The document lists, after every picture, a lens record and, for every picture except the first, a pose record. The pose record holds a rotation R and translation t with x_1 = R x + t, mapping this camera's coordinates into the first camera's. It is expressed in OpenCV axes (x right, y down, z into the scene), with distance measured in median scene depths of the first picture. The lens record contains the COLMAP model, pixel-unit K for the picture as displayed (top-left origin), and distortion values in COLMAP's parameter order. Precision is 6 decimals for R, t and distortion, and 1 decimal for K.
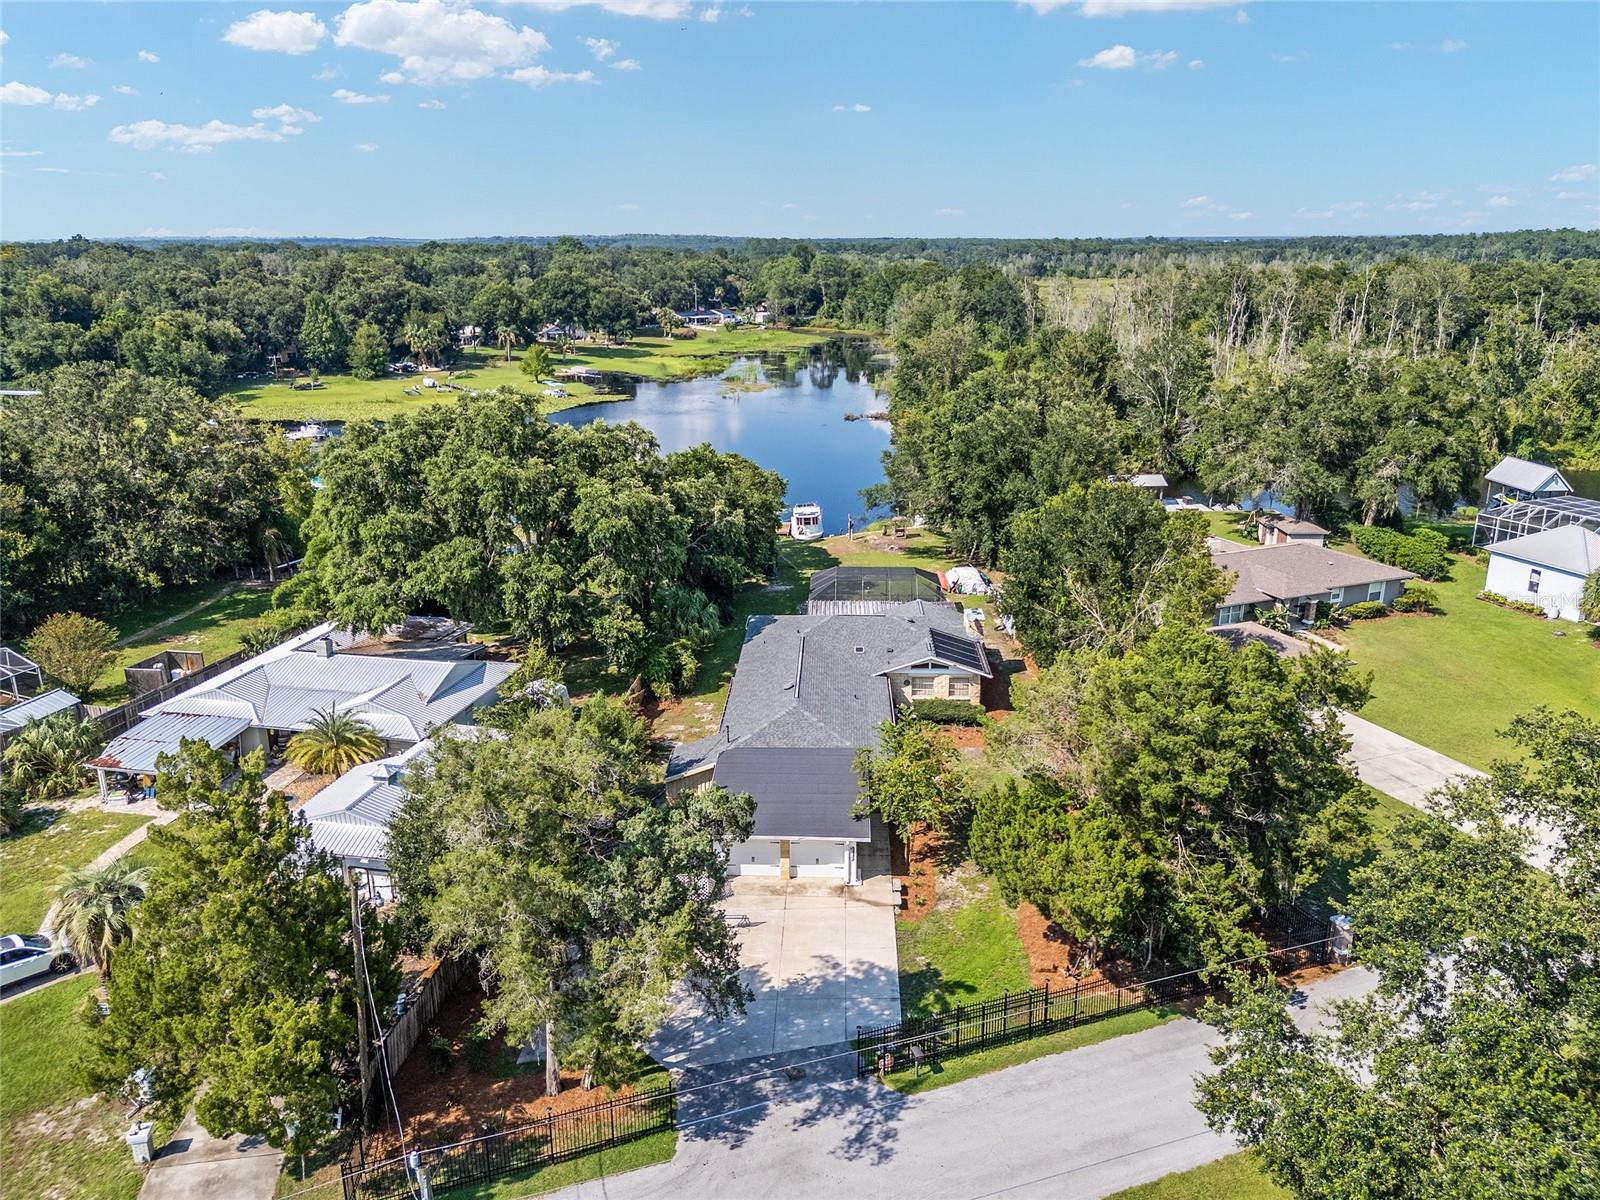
lens RADIAL K [[1192.6, 0, 805.1], [0, 1192.6, 605.3], [0, 0, 1]] dist [0.060442, -0.061768]
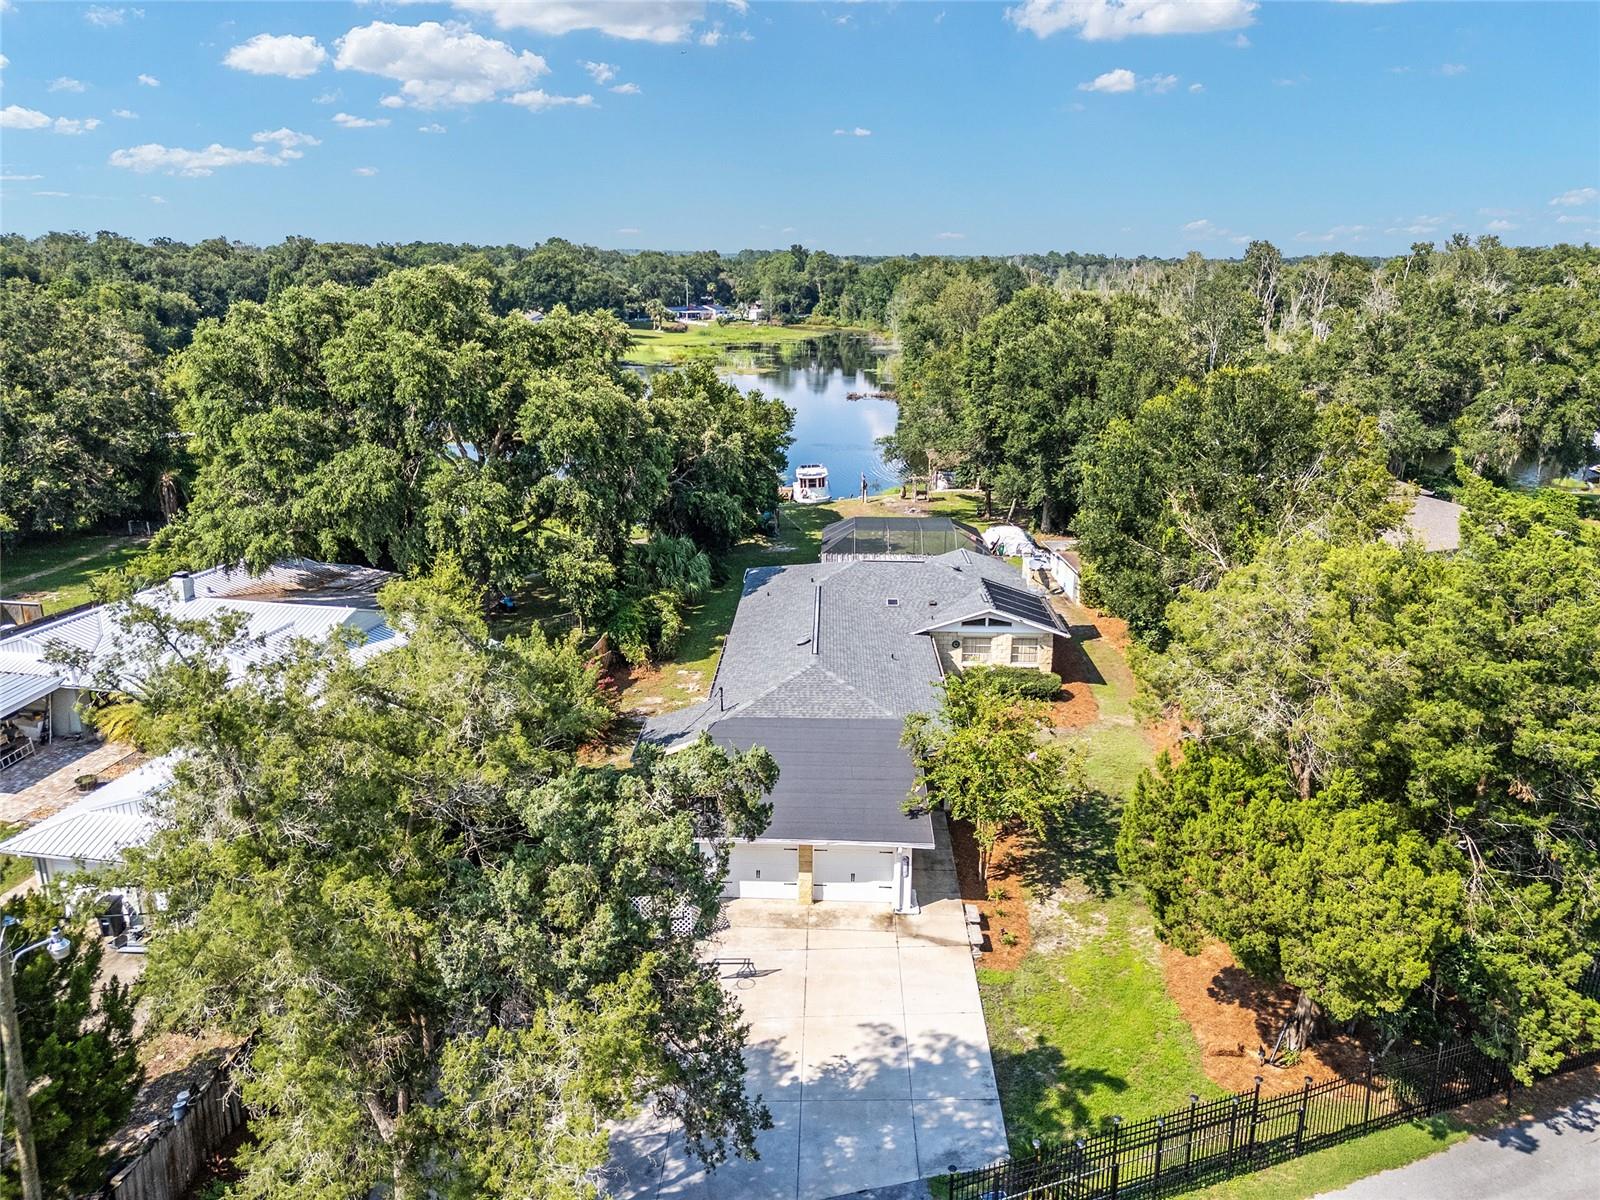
lens RADIAL K [[1192.6, 0, 793.7], [0, 1192.6, 600.7], [0, 0, 1]] dist [0.060442, -0.061768]
pose [[0.999983, 0.005799, -0.001044, -0.018949], [-0.005818, 0.999794, -0.019461, 0.055218], [0.000931, 0.019467, 0.999810, 0.248839]]
